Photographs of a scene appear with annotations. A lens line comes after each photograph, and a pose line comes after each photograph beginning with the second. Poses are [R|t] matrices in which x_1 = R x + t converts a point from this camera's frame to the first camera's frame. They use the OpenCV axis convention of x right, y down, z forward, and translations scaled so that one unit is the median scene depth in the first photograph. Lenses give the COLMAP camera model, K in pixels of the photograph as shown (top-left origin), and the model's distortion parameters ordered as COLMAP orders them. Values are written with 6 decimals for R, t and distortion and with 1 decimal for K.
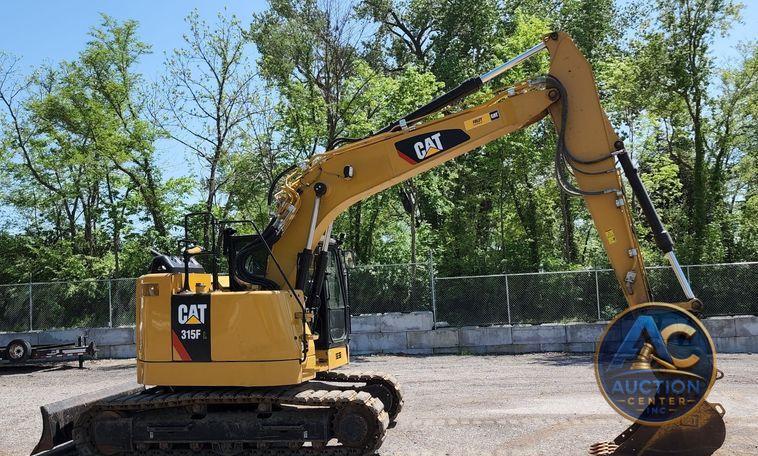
lens RADIAL K [[692.1, 0, 376.5], [0, 692.1, 270.6], [0, 0, 1]] dist [0.100758, -0.005328]
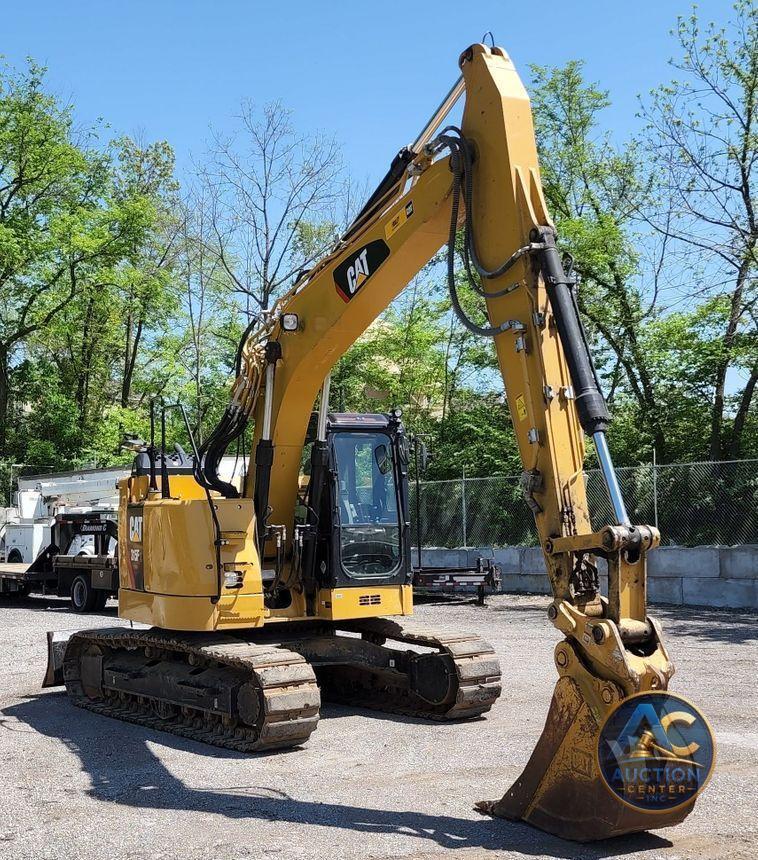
lens RADIAL K [[1210.6, 0, 342.1], [0, 1210.6, 448.4], [0, 0, 1]] dist [0.157256, -0.050418]
pose [[0.699701, -0.019382, -0.714173, 0.842430], [0.017964, 0.999793, -0.009533, -0.009459], [0.714210, -0.006159, 0.699904, 0.220967]]
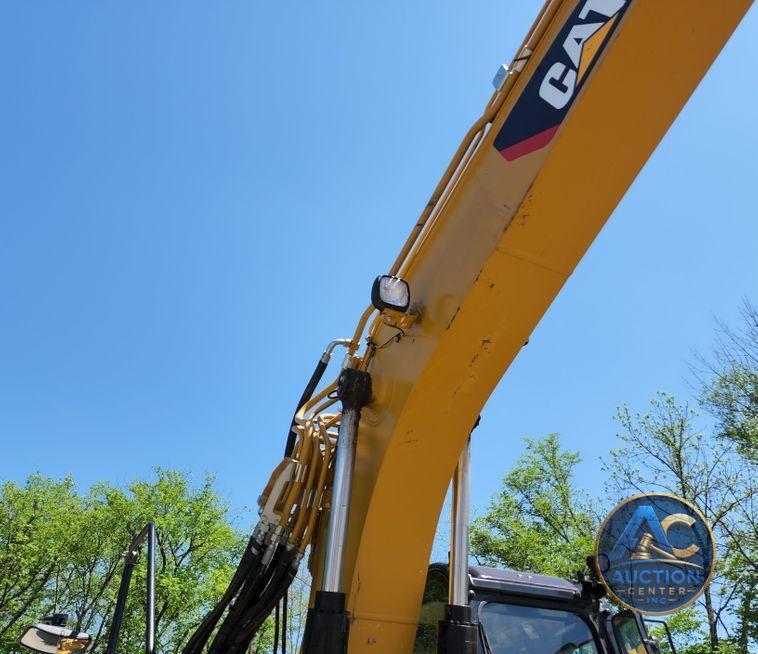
lens RADIAL K [[618.6, 0, 383.7], [0, 618.6, 340.2], [0, 0, 1]] dist [0.102956, -0.102044]
pose [[0.694661, -0.418298, -0.585212, 0.114500], [0.022456, 0.825757, -0.563579, 0.030637], [0.718987, 0.378355, 0.583014, 0.856981]]
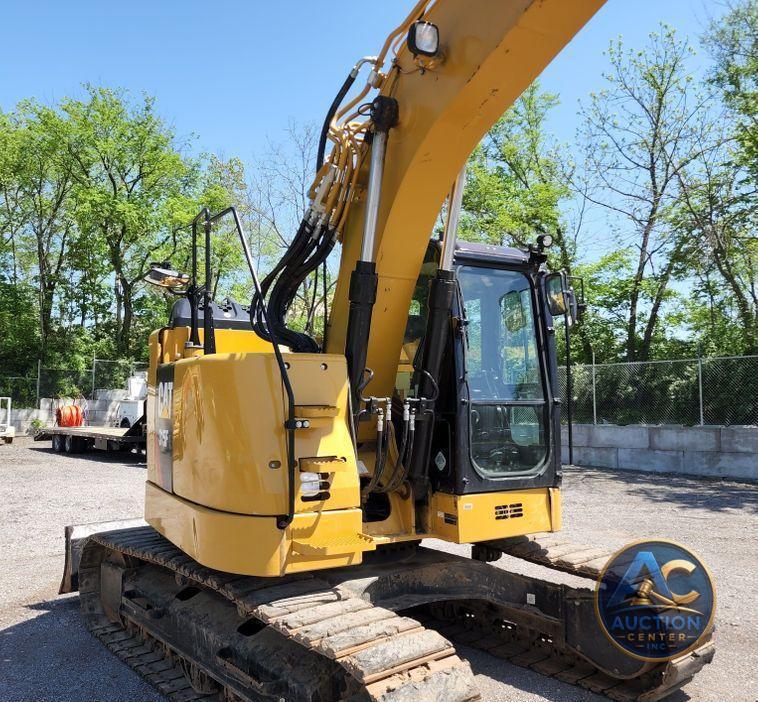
lens RADIAL K [[668.1, 0, 358.2], [0, 668.1, 366.1], [0, 0, 1]] dist [0.075548, -0.073690]
pose [[0.725600, -0.003298, -0.688109, 0.193168], [-0.001669, 0.999977, -0.006553, 0.039105], [0.688115, 0.005903, 0.725578, 0.718250]]
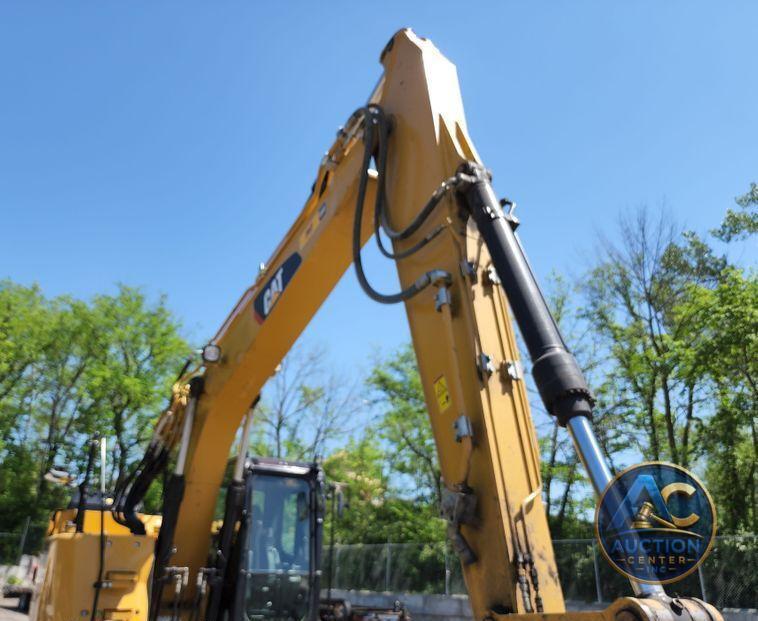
lens RADIAL K [[614.7, 0, 371.7], [0, 614.7, 320.9], [0, 0, 1]] dist [0.053102, -0.065662]
pose [[0.745307, -0.193923, -0.637896, 0.481455], [-0.035850, 0.943725, -0.328782, 0.021445], [0.665757, 0.267912, 0.696413, 0.683825]]
